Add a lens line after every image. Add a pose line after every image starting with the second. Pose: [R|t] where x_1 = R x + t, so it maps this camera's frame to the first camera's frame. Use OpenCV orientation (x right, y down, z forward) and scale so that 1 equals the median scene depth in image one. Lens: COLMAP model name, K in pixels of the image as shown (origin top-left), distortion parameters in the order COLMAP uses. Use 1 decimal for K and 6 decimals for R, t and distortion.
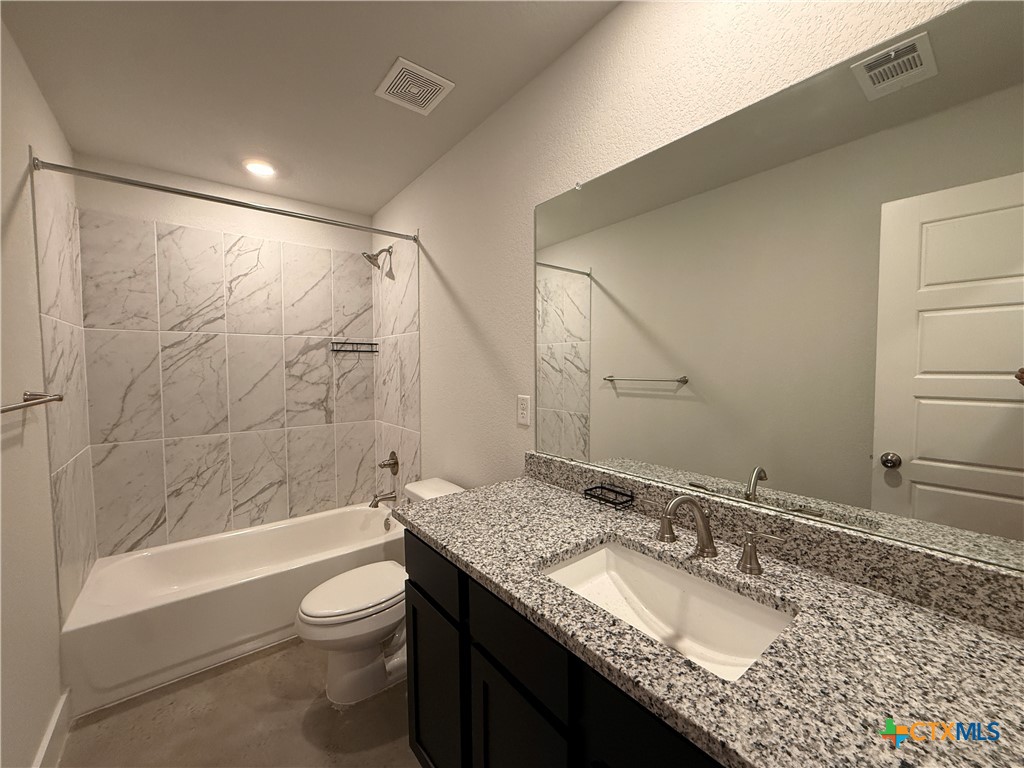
lens RADIAL K [[406.4, 0, 513.2], [0, 406.4, 385.4], [0, 0, 1]] dist [-0.000411, -0.000045]
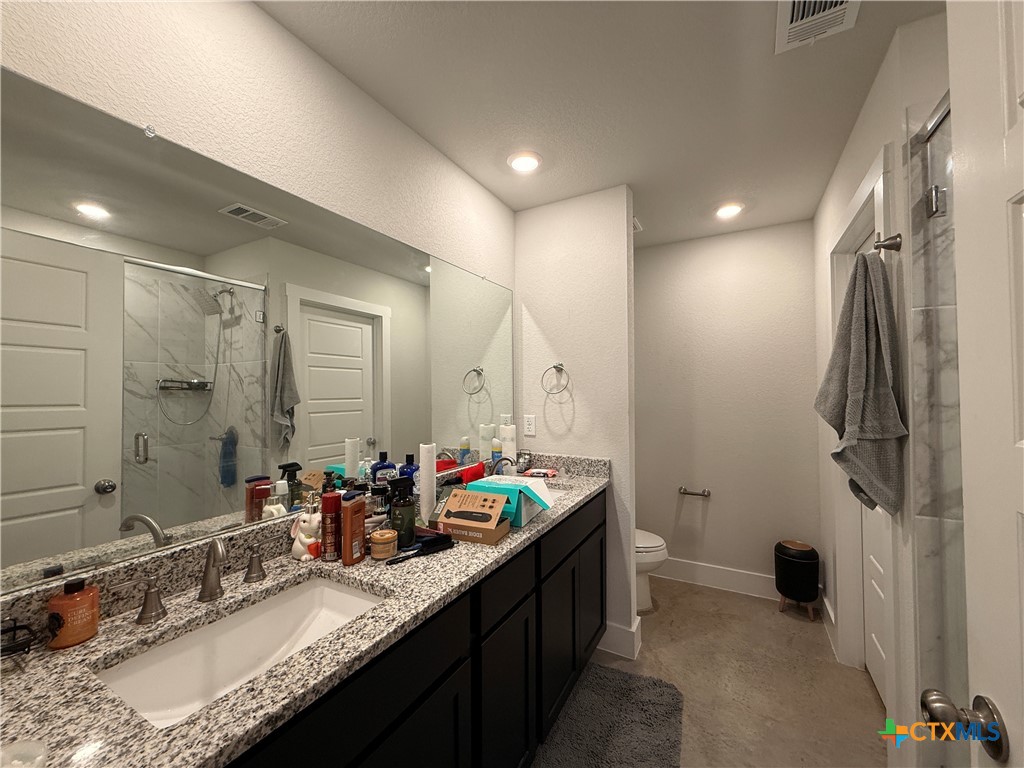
lens RADIAL K [[406.4, 0, 513.2], [0, 406.4, 385.4], [0, 0, 1]] dist [-0.000411, -0.000045]
pose [[-0.382615, 0.032409, 0.923339, -0.692645], [0.056004, 0.998360, -0.011836, -0.027301], [-0.922209, 0.047182, -0.383803, 0.728046]]
